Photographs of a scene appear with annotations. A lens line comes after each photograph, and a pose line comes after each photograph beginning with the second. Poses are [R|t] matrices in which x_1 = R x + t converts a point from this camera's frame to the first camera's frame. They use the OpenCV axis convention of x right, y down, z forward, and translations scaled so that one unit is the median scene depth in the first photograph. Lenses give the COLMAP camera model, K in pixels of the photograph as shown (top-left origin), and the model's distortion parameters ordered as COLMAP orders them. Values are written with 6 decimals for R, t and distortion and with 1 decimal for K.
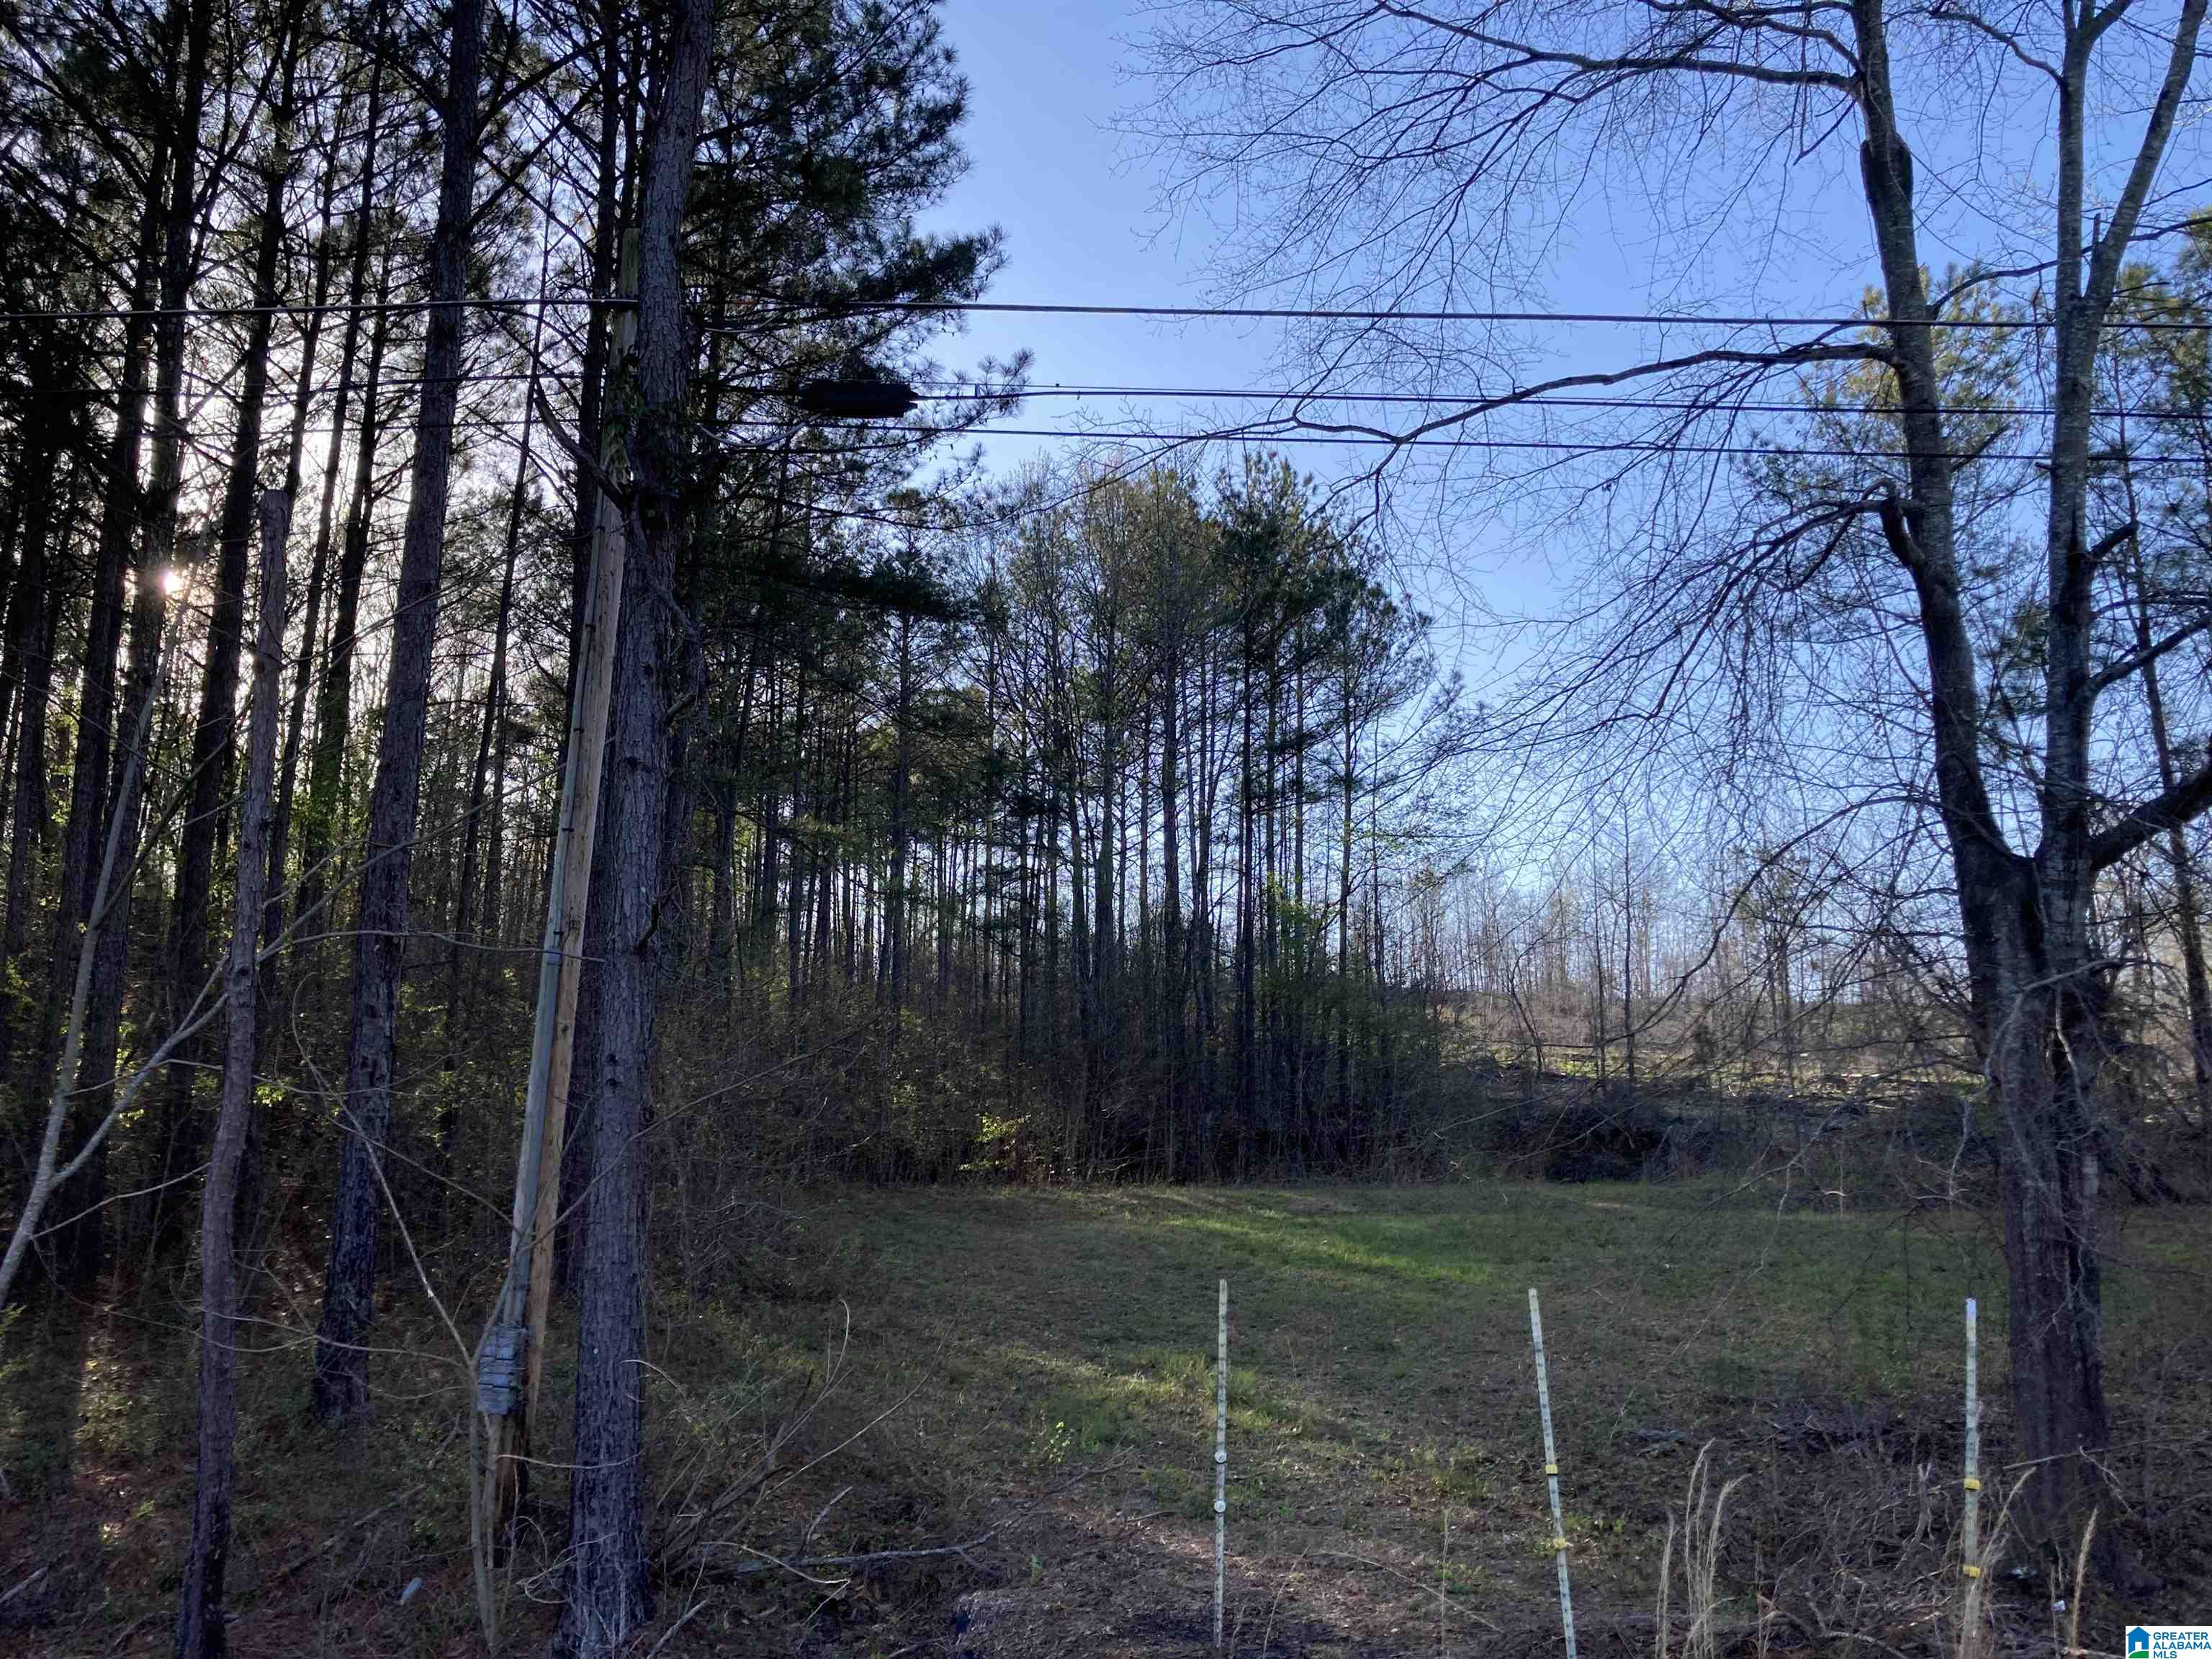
lens RADIAL K [[1801.7, 0, 1098.3], [0, 1801.7, 825.0], [0, 0, 1]] dist [0.035129, -0.043405]
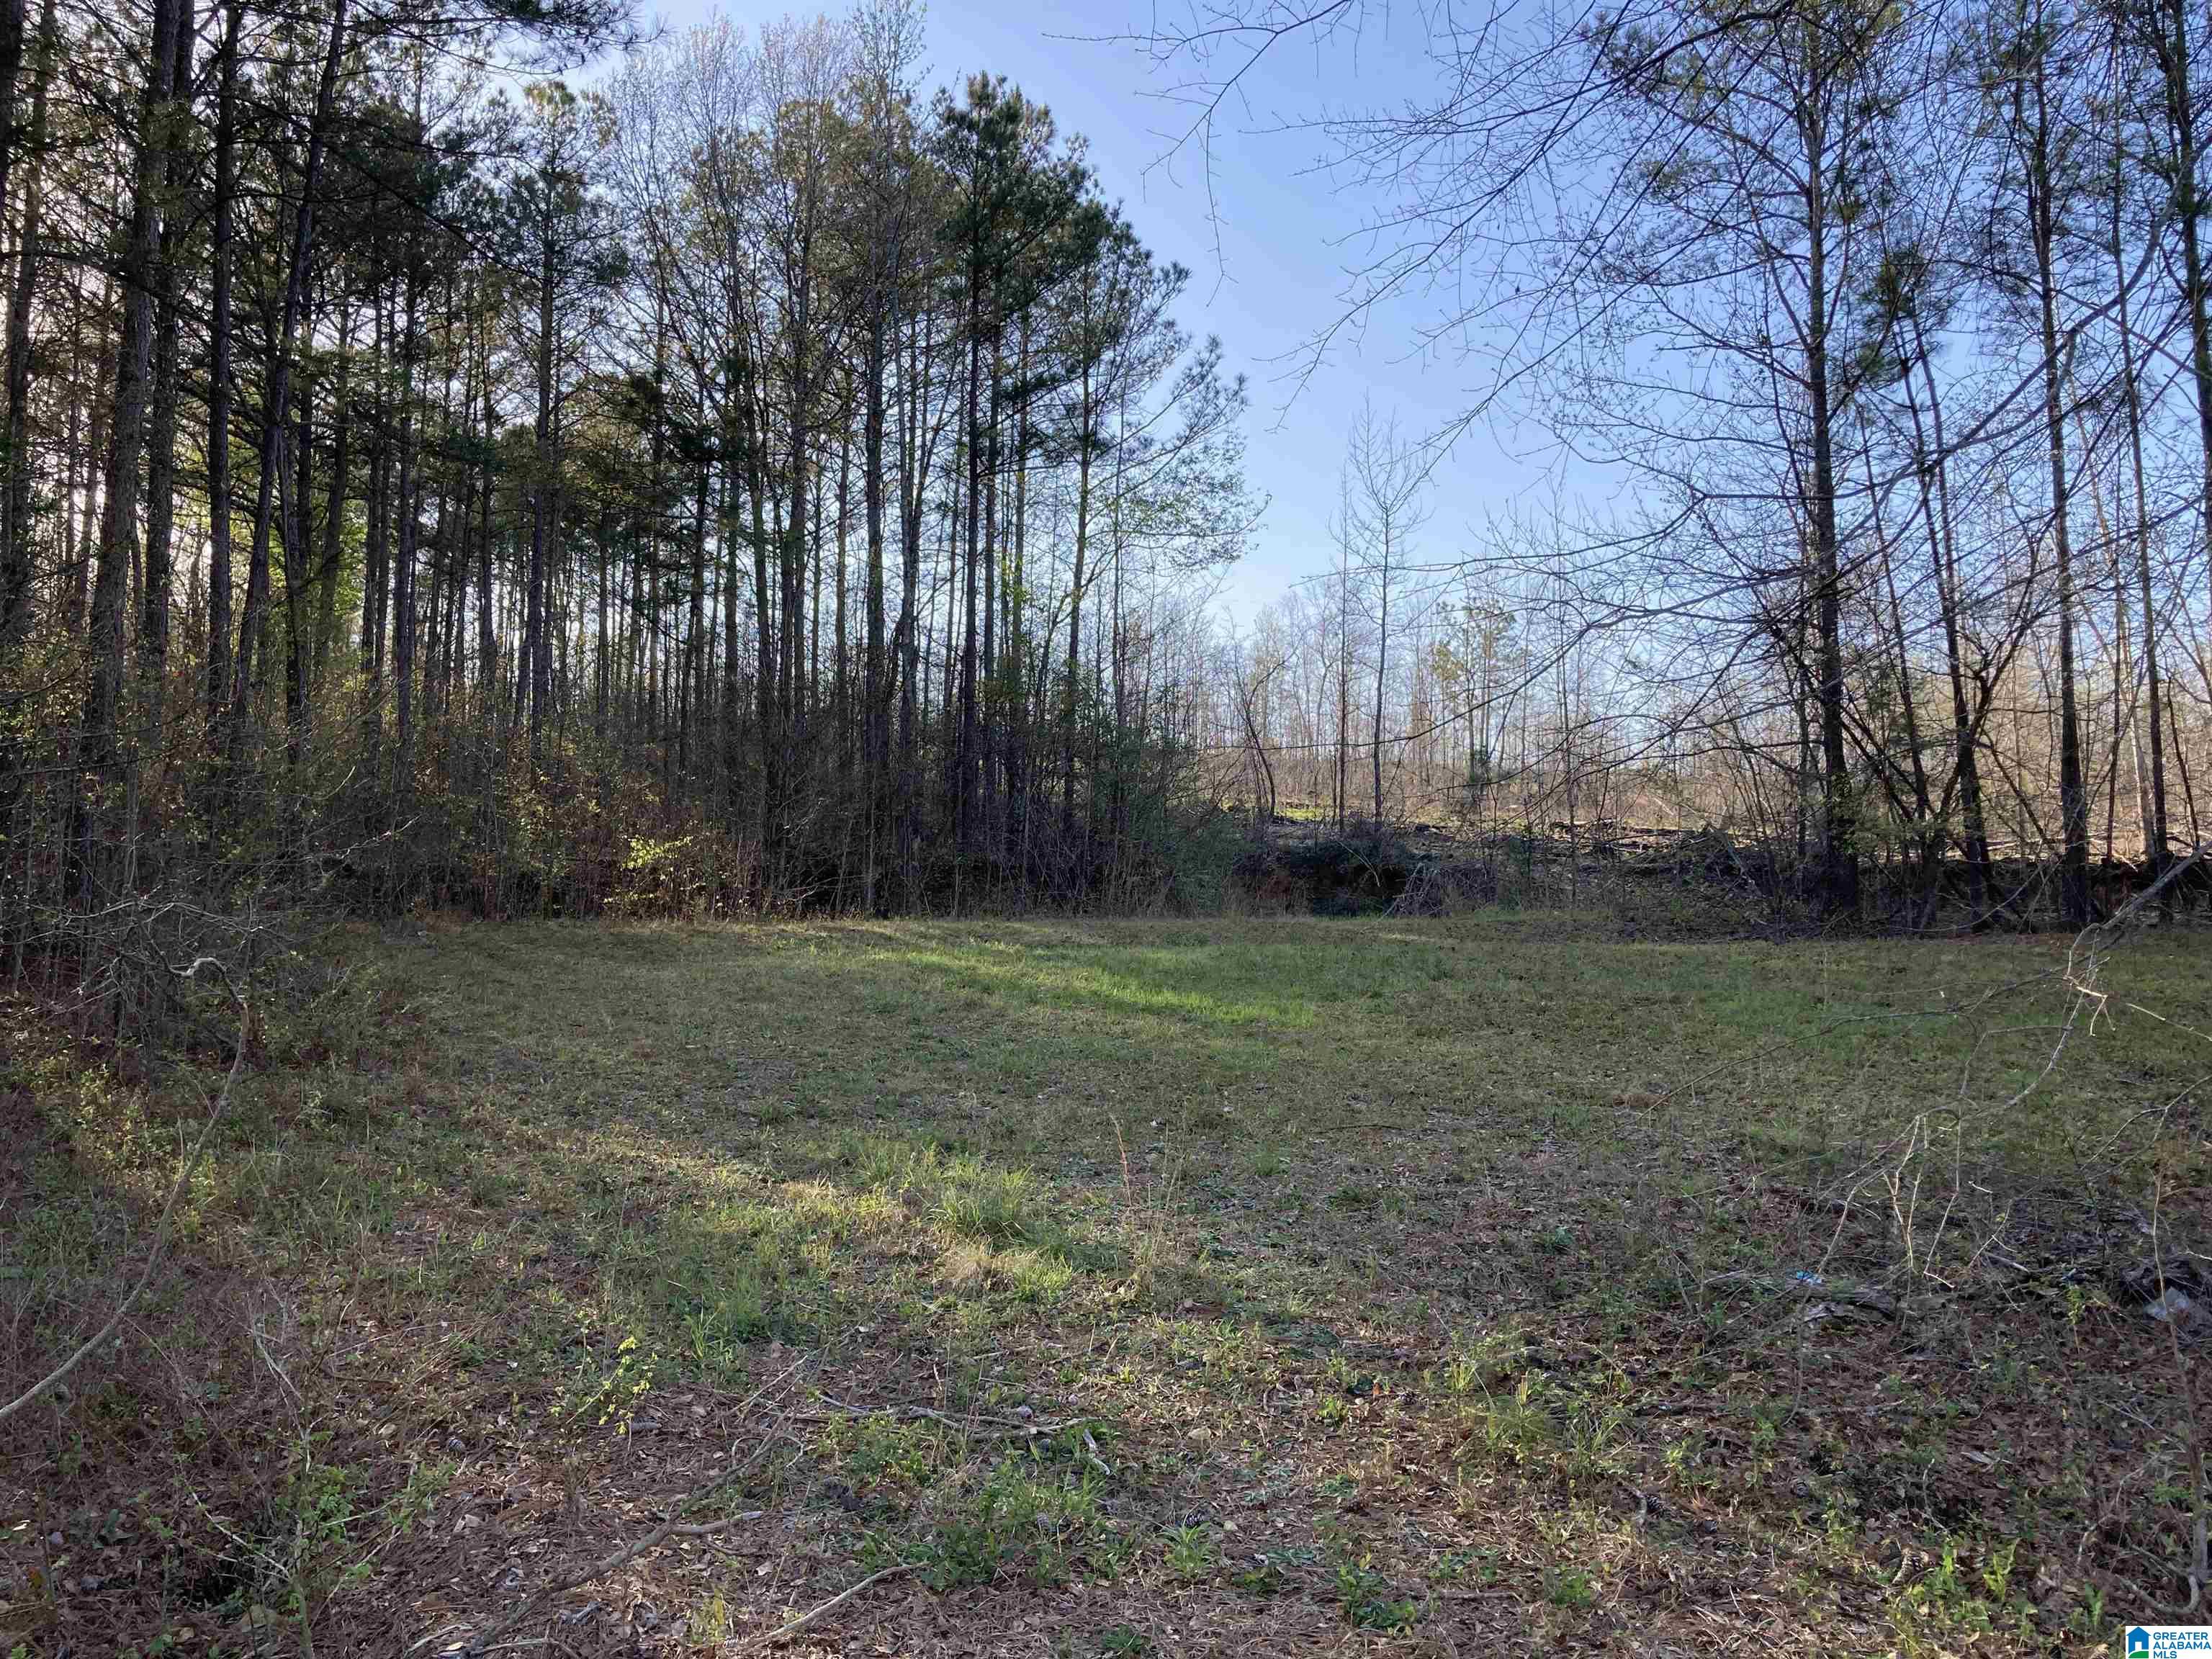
lens RADIAL K [[1801.7, 0, 1152.9], [0, 1801.7, 788.6], [0, 0, 1]] dist [0.035129, -0.043405]
pose [[0.980334, 0.013216, 0.196900, 0.004753], [-0.034668, 0.993772, 0.105902, 0.049895], [-0.194274, -0.110646, 0.974687, 0.187327]]
